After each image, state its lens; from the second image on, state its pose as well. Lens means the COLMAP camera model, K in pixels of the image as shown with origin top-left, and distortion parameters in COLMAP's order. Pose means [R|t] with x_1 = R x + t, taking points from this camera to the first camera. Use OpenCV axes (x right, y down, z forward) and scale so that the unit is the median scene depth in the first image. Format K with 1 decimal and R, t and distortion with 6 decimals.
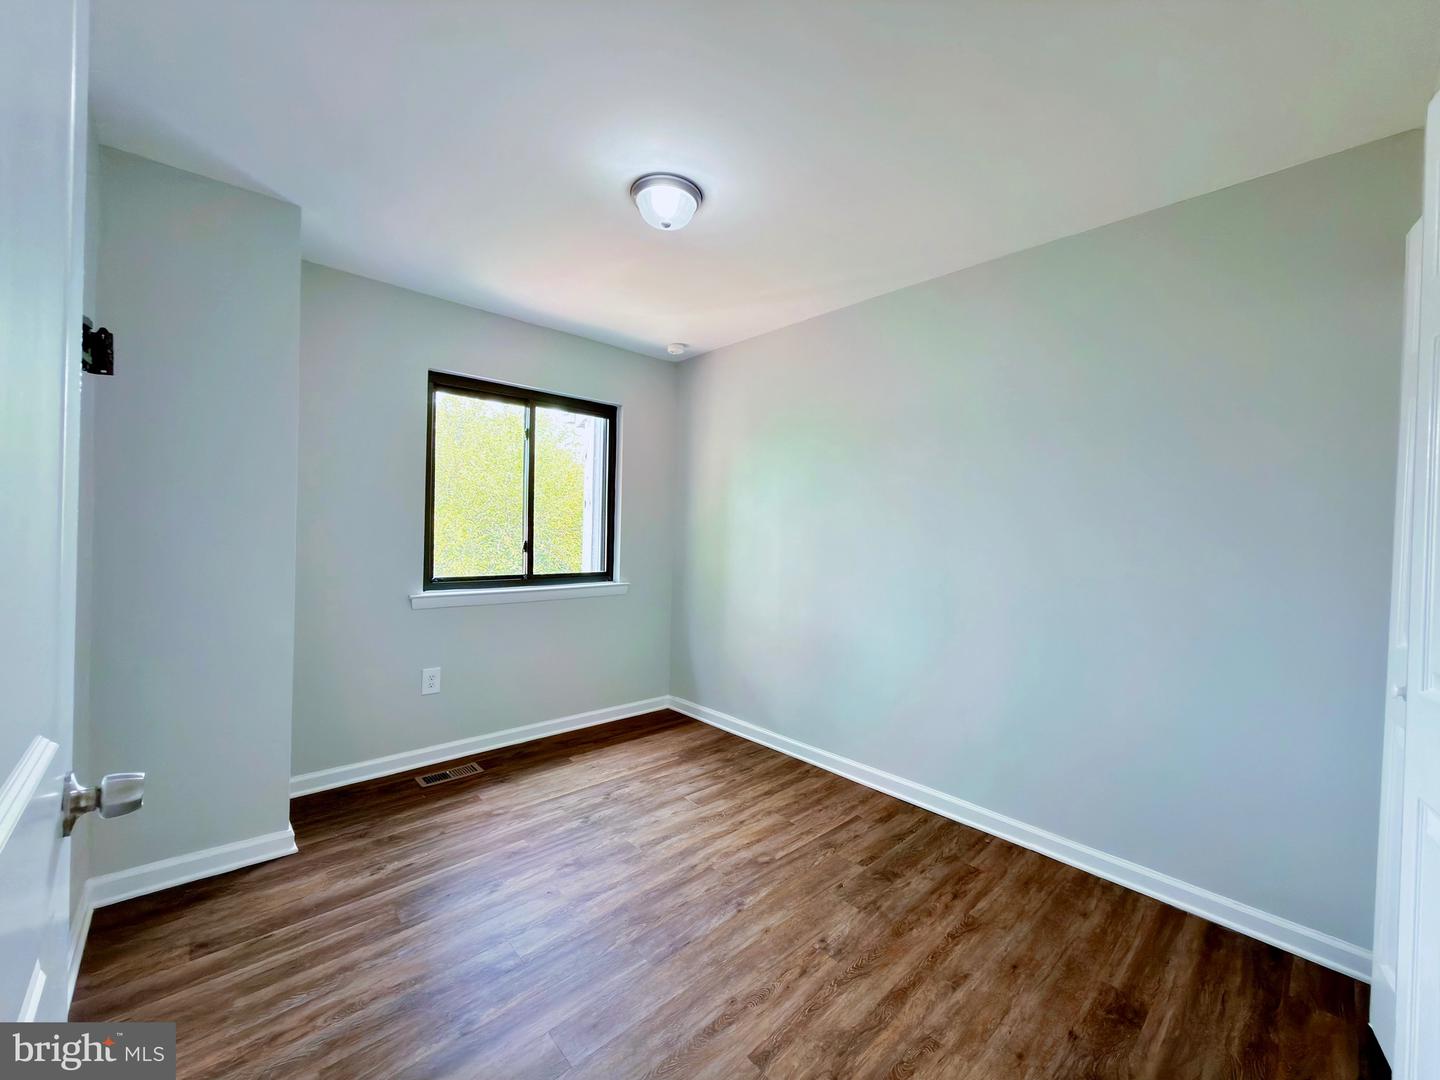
lens RADIAL K [[570.2, 0, 720.0], [0, 570.2, 540.0], [0, 0, 1]] dist [0.000471, -0.000041]
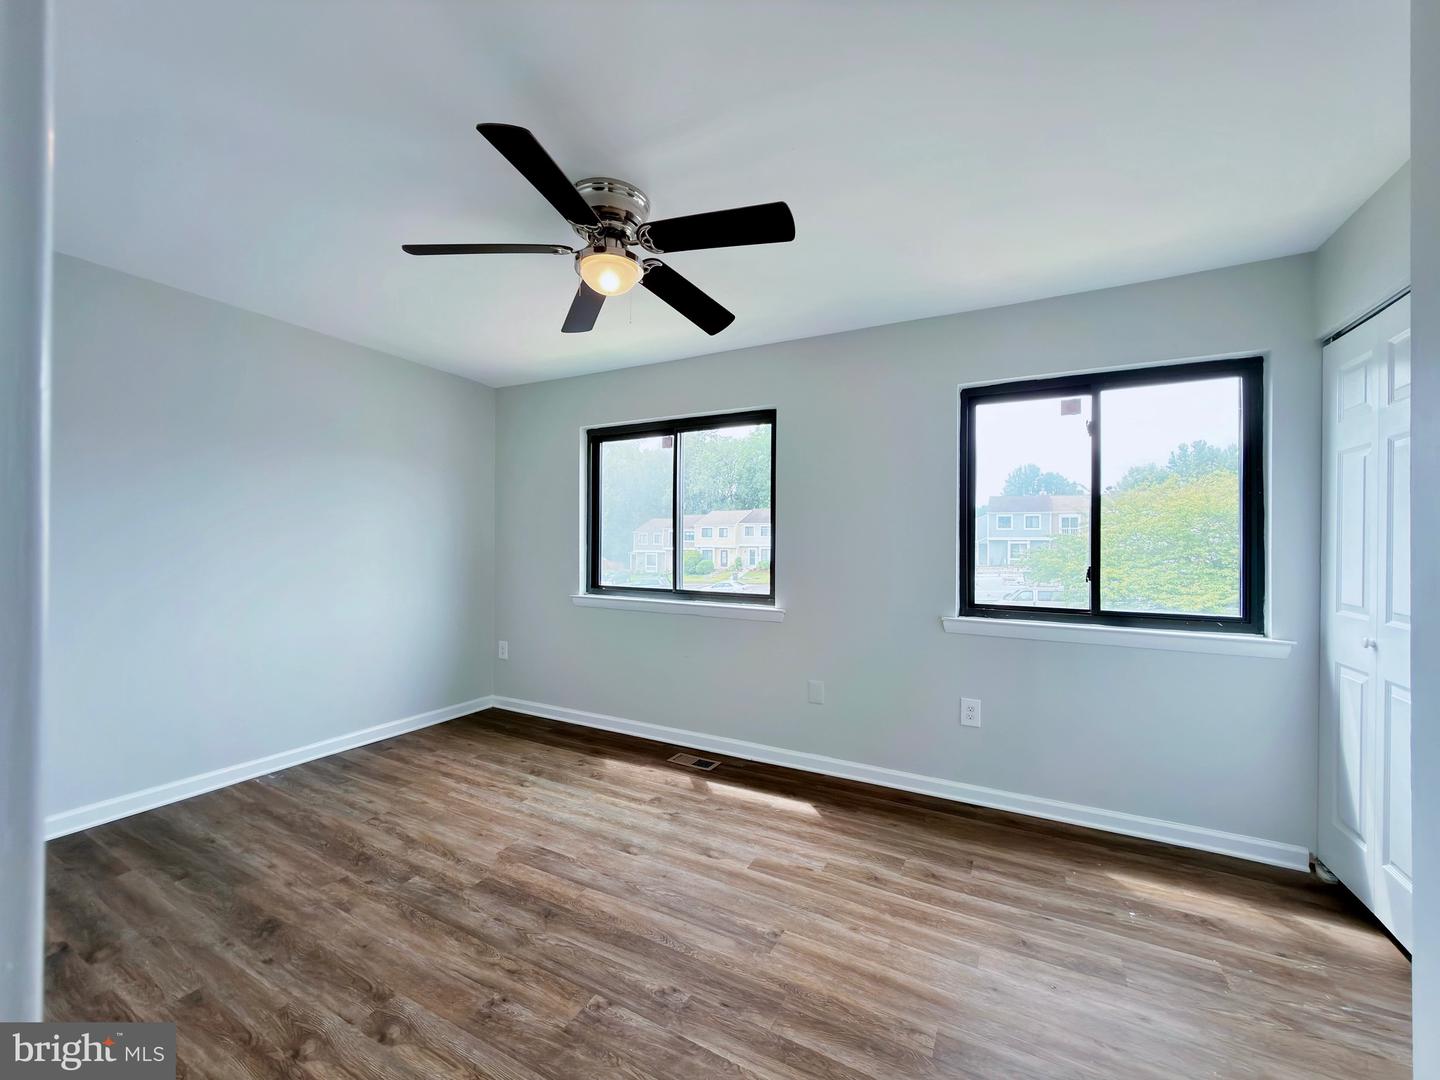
lens RADIAL K [[594.1, 0, 720.0], [0, 594.1, 540.0], [0, 0, 1]] dist [0.042815, 0.000022]
pose [[0.327084, -0.026932, -0.944611, 0.276574], [-0.016640, 0.999275, -0.034252, 0.002861], [0.944849, 0.026921, 0.326399, 0.252670]]
